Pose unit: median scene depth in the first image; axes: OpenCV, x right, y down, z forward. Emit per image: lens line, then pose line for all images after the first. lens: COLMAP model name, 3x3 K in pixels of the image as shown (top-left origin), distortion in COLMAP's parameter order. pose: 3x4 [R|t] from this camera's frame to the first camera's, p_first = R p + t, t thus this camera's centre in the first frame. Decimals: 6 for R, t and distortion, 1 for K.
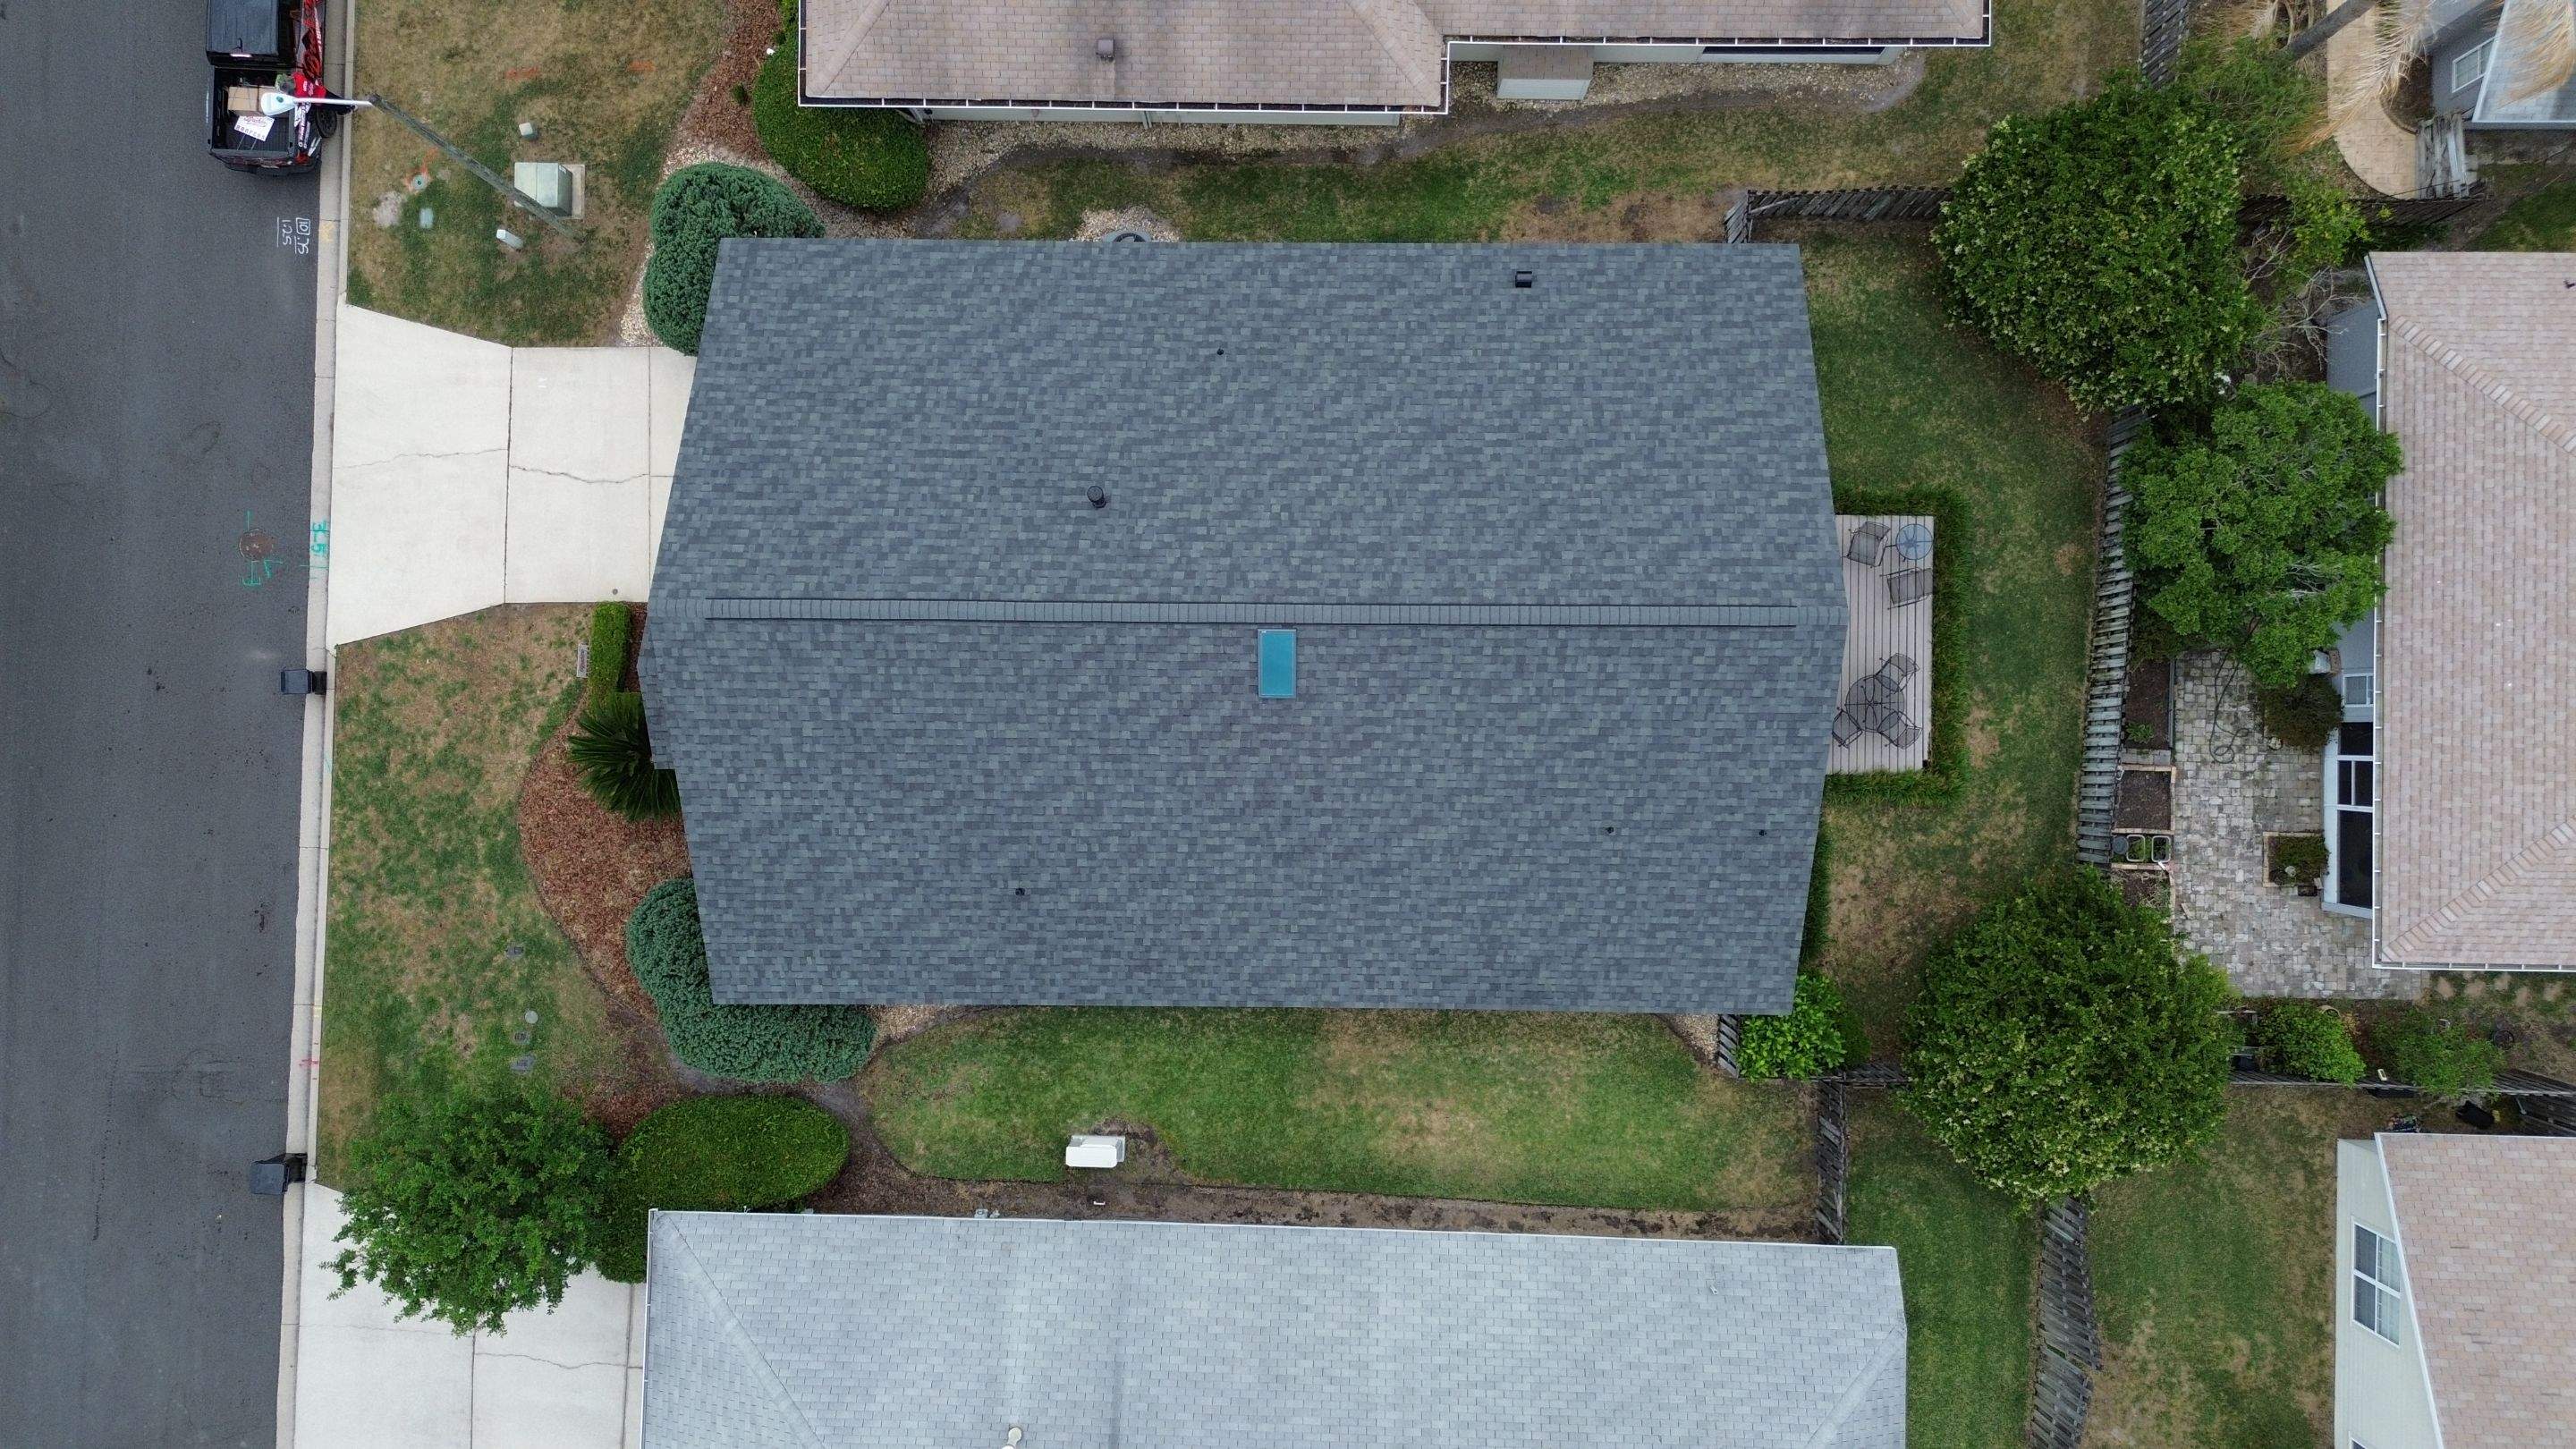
lens RADIAL K [[1835.2, 0, 1309.0], [0, 1835.2, 723.2], [0, 0, 1]] dist [0.075477, -0.074793]
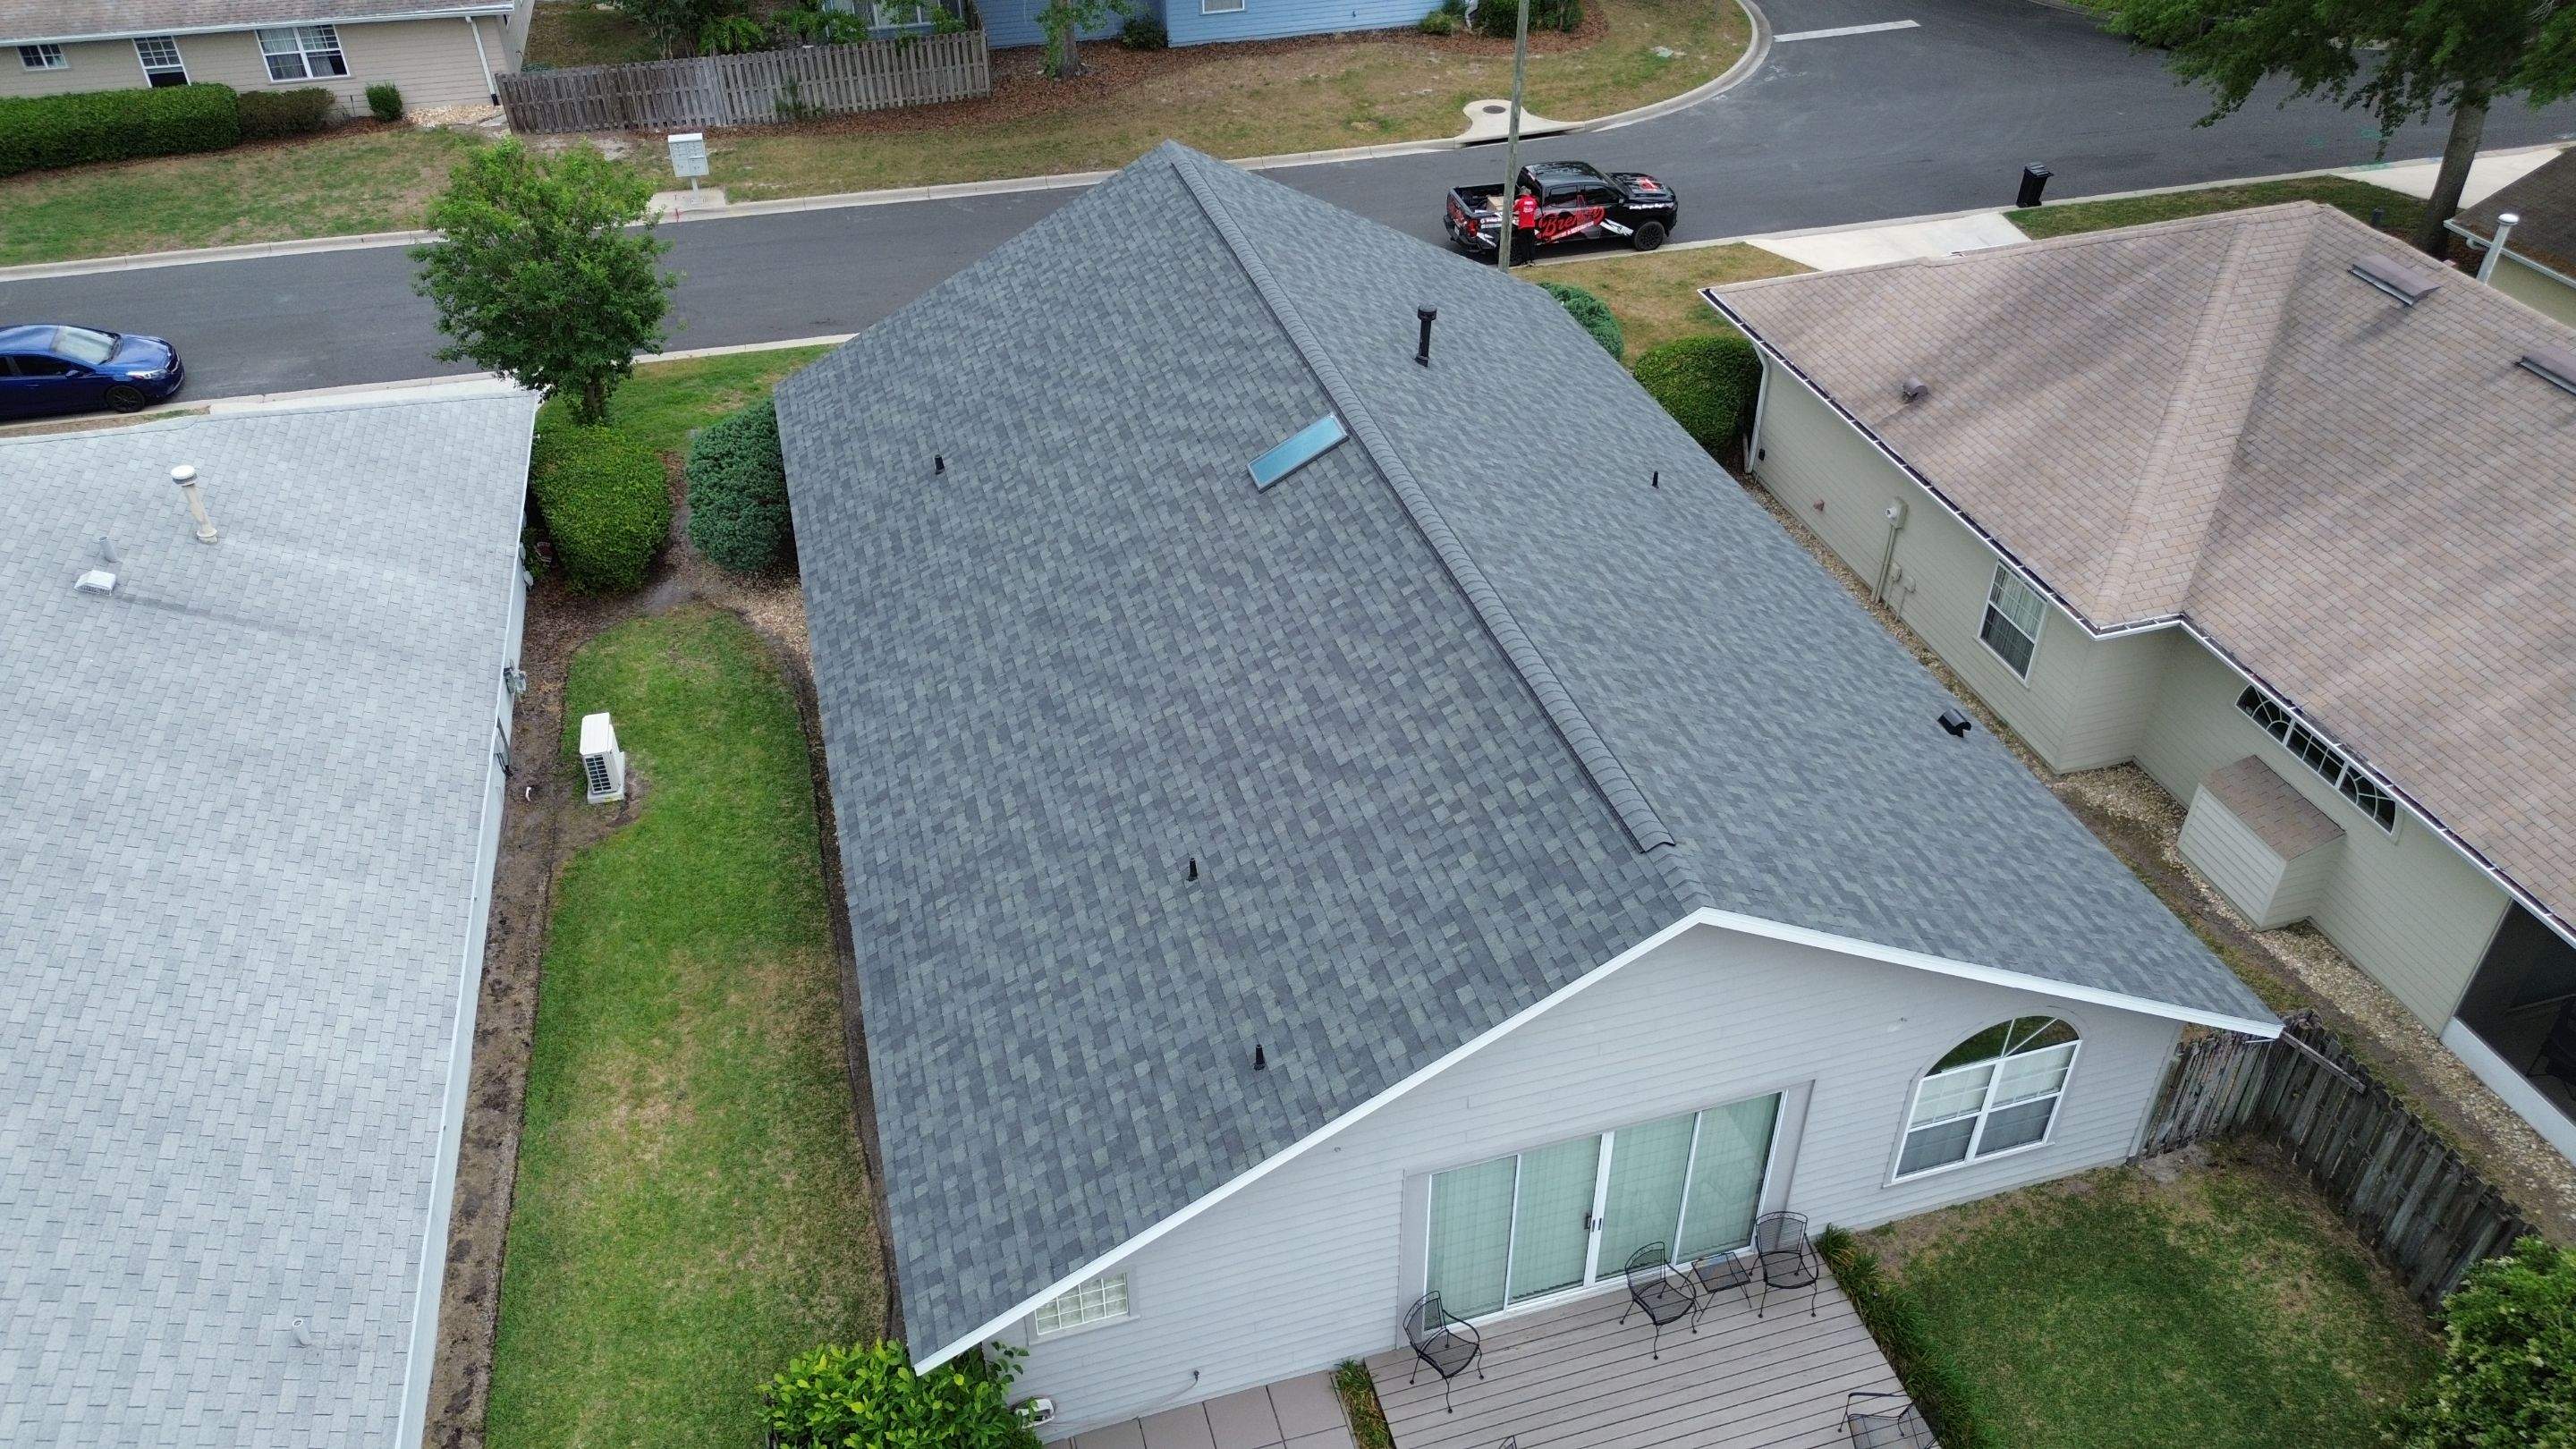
lens RADIAL K [[1835.2, 0, 1294.5], [0, 1835.2, 714.2], [0, 0, 1]] dist [0.075477, -0.074793]
pose [[0.288417, 0.575005, -0.765627, 0.570807], [-0.957477, 0.179262, -0.226059, 0.144785], [0.007263, 0.798270, 0.602256, 0.595441]]
